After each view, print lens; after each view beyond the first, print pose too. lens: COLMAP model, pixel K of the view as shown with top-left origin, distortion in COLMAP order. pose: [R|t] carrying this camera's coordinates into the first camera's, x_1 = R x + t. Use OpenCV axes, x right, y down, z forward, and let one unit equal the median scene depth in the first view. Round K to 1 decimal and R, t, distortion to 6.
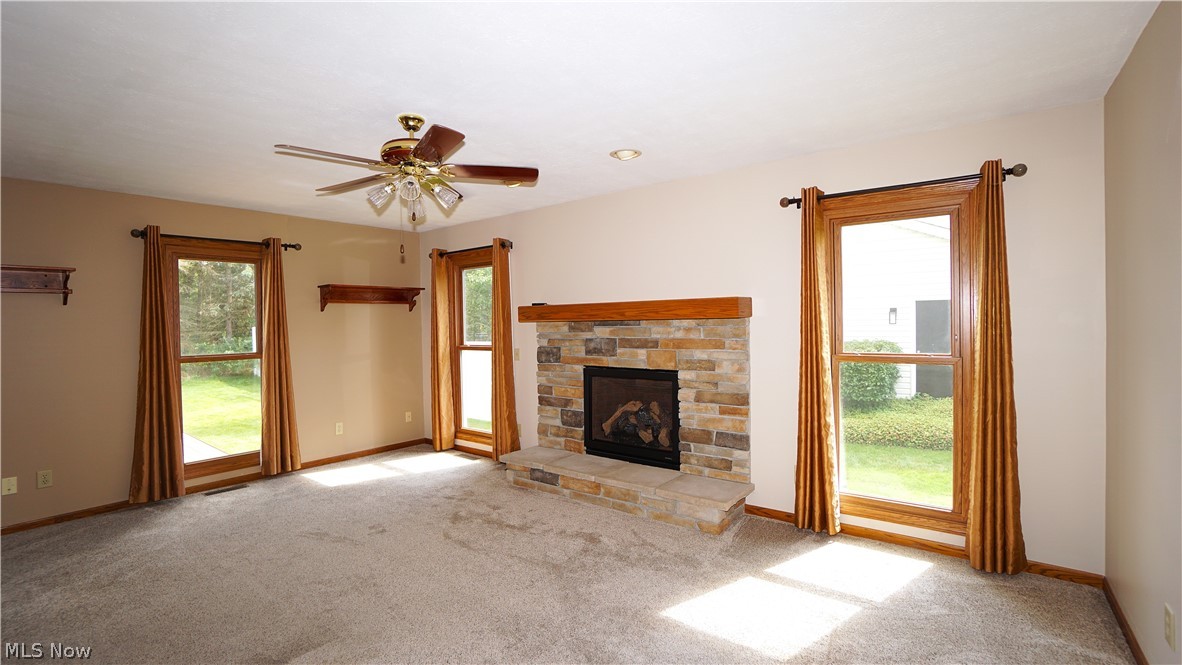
lens RADIAL K [[520.8, 0, 589.3], [0, 520.8, 328.1], [0, 0, 1]] dist [-0.062206, 0.023372]
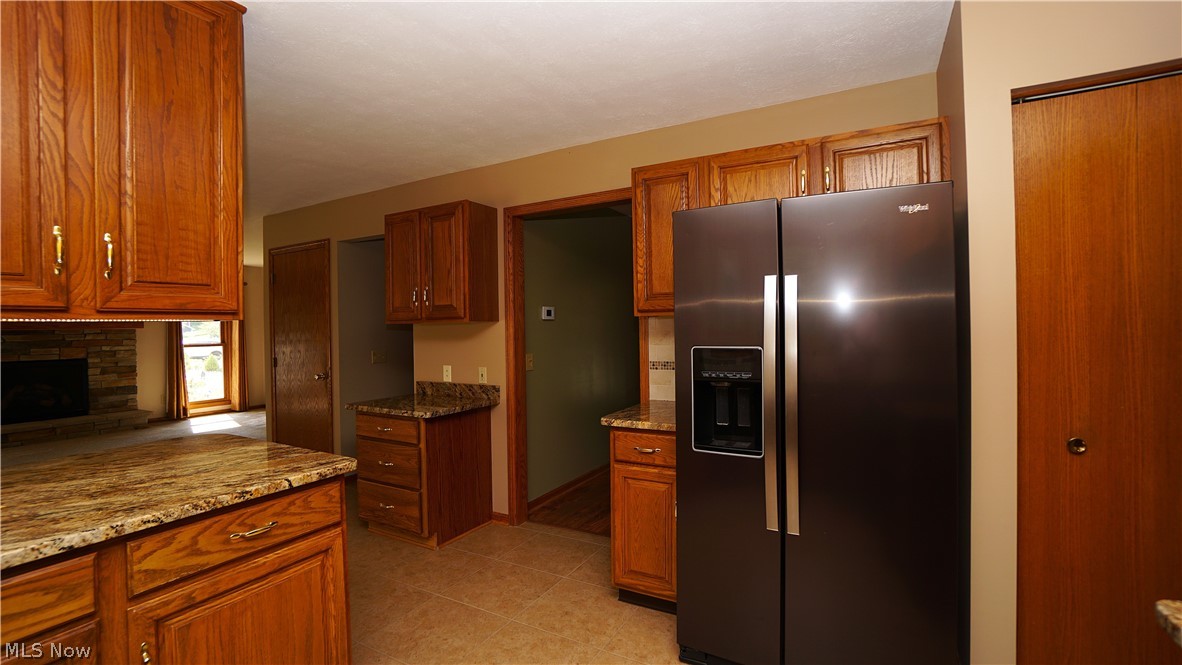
lens RADIAL K [[520.8, 0, 589.3], [0, 520.8, 328.1], [0, 0, 1]] dist [-0.062206, 0.023372]
pose [[-0.151774, 0.015606, 0.988292, -1.747484], [0.028353, 0.999533, -0.011429, 0.044924], [-0.988008, 0.026286, -0.152146, -0.438234]]
